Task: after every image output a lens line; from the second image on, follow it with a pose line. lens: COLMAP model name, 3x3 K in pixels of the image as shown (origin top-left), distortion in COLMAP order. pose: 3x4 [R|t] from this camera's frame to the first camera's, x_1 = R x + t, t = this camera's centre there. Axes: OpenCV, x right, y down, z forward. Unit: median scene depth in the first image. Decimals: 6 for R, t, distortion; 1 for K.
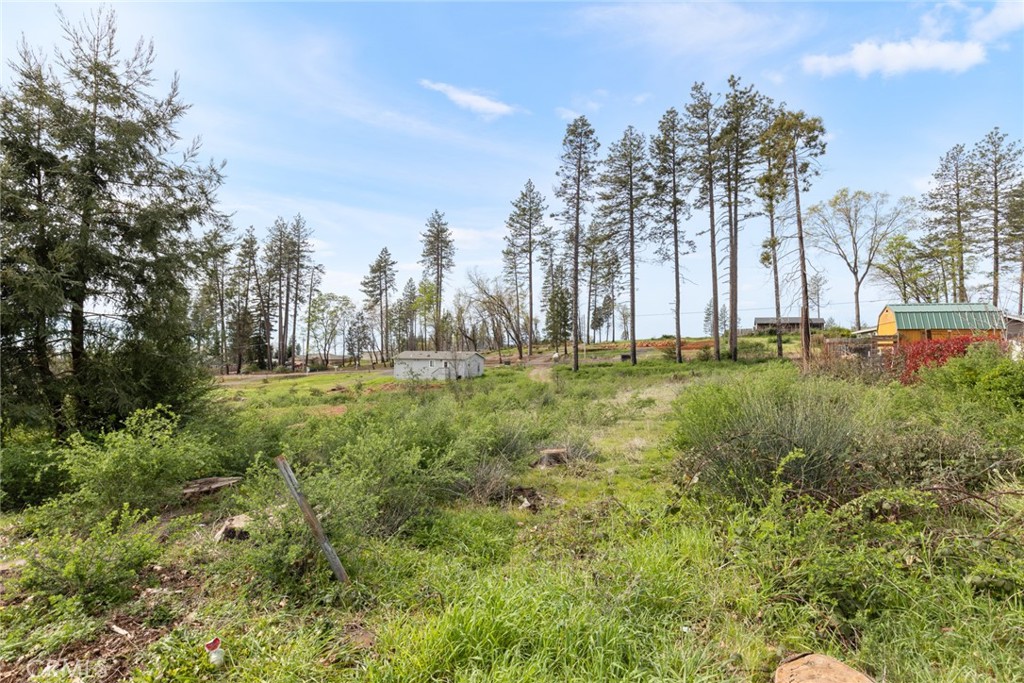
lens RADIAL K [[523.1, 0, 511.2], [0, 523.1, 340.4], [0, 0, 1]] dist [-0.002478, -0.000233]
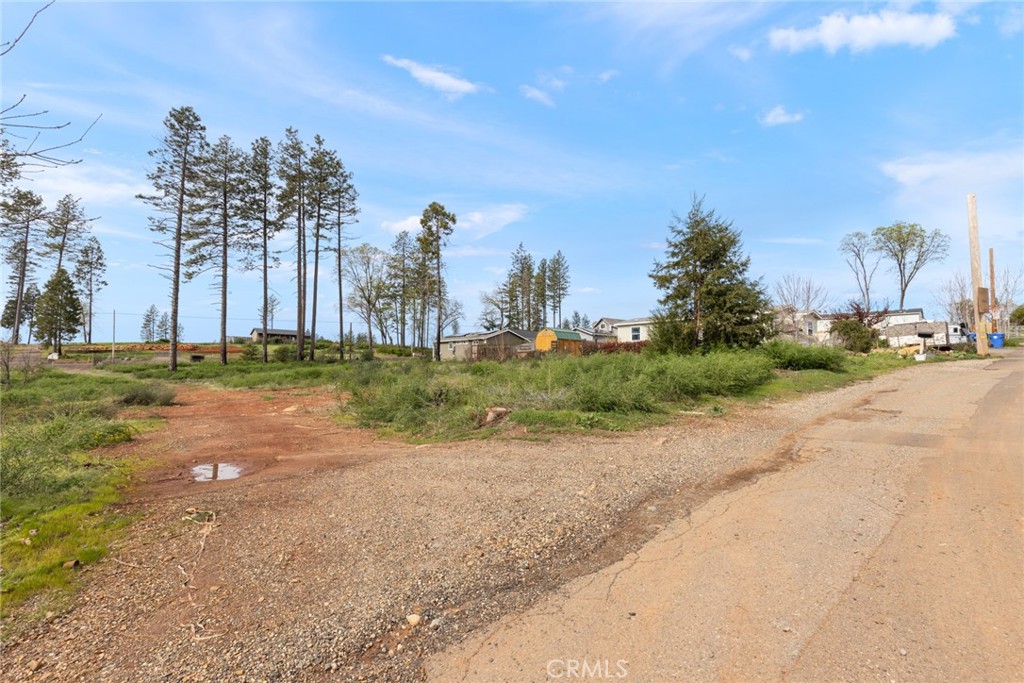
lens RADIAL K [[457.8, 0, 514.9], [0, 457.8, 342.5], [0, 0, 1]] dist [0.004993, -0.000804]
pose [[0.447886, 0.046928, 0.892858, -0.306698], [-0.026357, 0.998881, -0.039278, 0.022844], [-0.893702, -0.005941, 0.448621, 0.069352]]
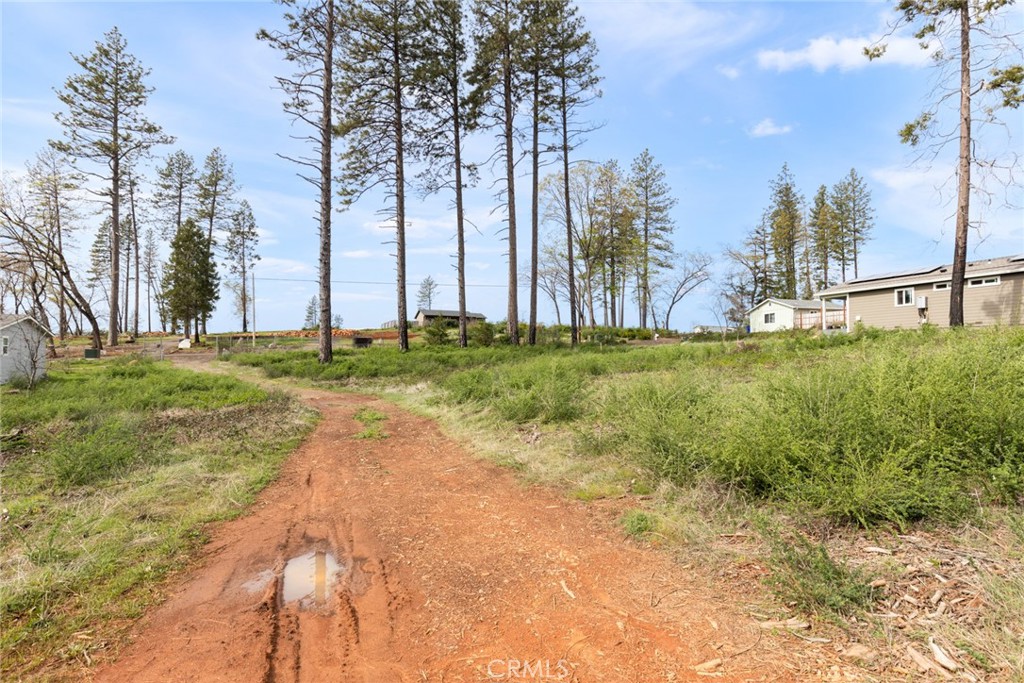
lens RADIAL K [[514.8, 0, 516.1], [0, 514.8, 346.6], [0, 0, 1]] dist [-0.000658, 0.000647]
pose [[0.693515, 0.012774, 0.720329, -0.089672], [-0.012339, 0.999907, -0.005853, 0.041295], [-0.720336, -0.004829, 0.693608, 0.483061]]
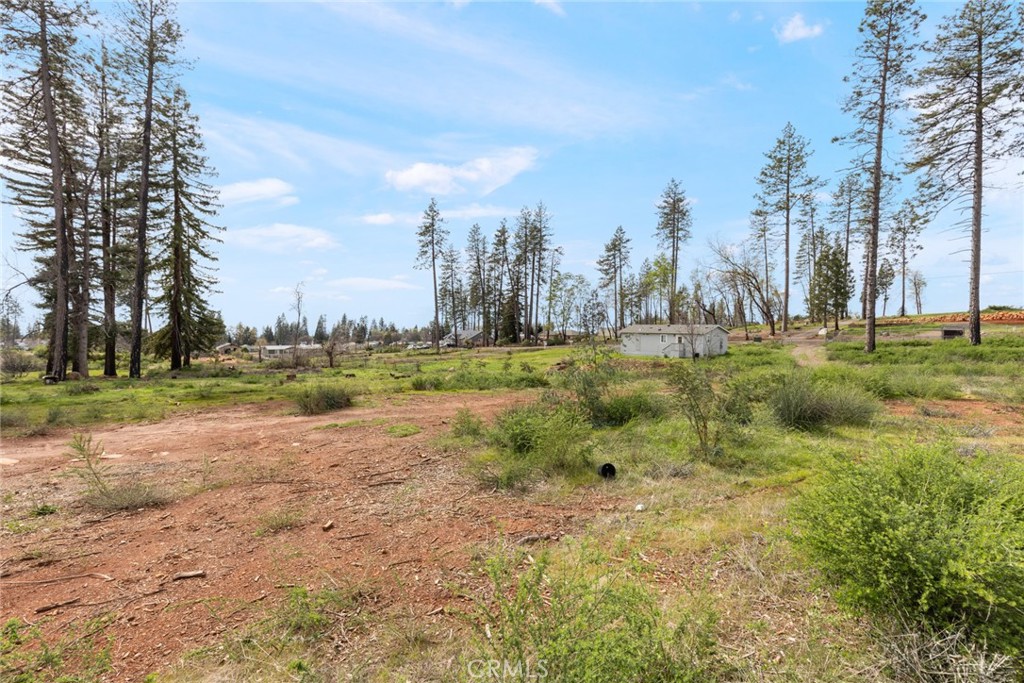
lens RADIAL K [[457.8, 0, 517.0], [0, 457.8, 343.1], [0, 0, 1]] dist [0.004993, -0.000804]
pose [[0.891554, 0.017205, -0.452587, -0.022079], [0.005613, 0.998782, 0.049026, 0.012298], [0.452879, -0.046250, 0.890372, 0.196810]]
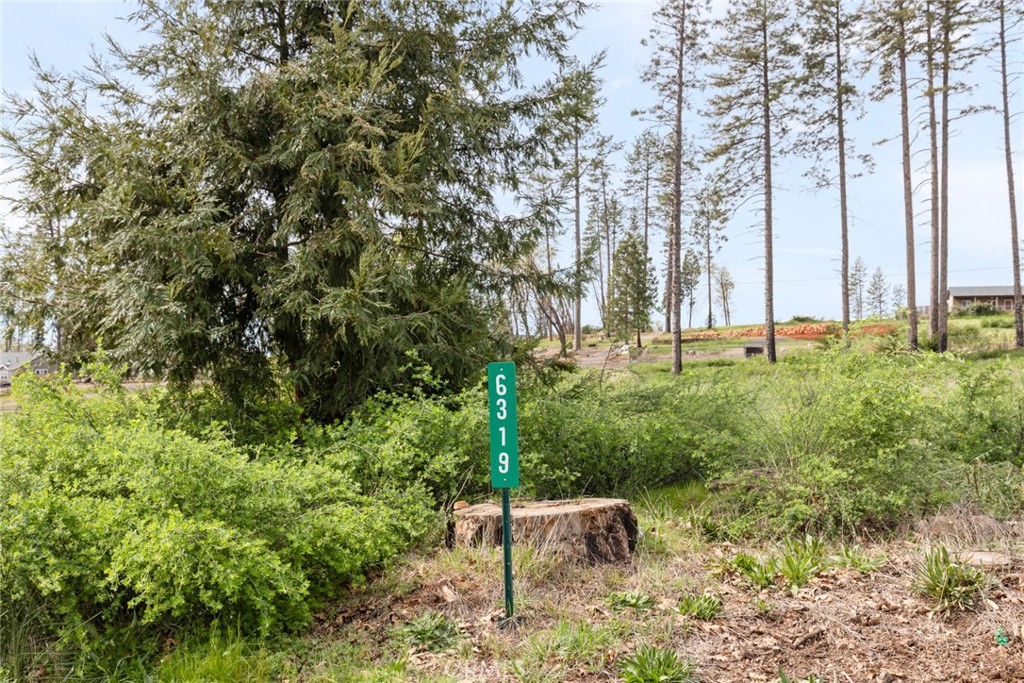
lens RADIAL K [[869.7, 0, 507.8], [0, 869.7, 339.0], [0, 0, 1]] dist [0.001227, 0.000022]
pose [[0.999987, -0.003476, -0.003677, -0.059999], [0.003515, 0.999940, 0.010402, 0.007790], [0.003641, -0.010415, 0.999939, 0.004985]]
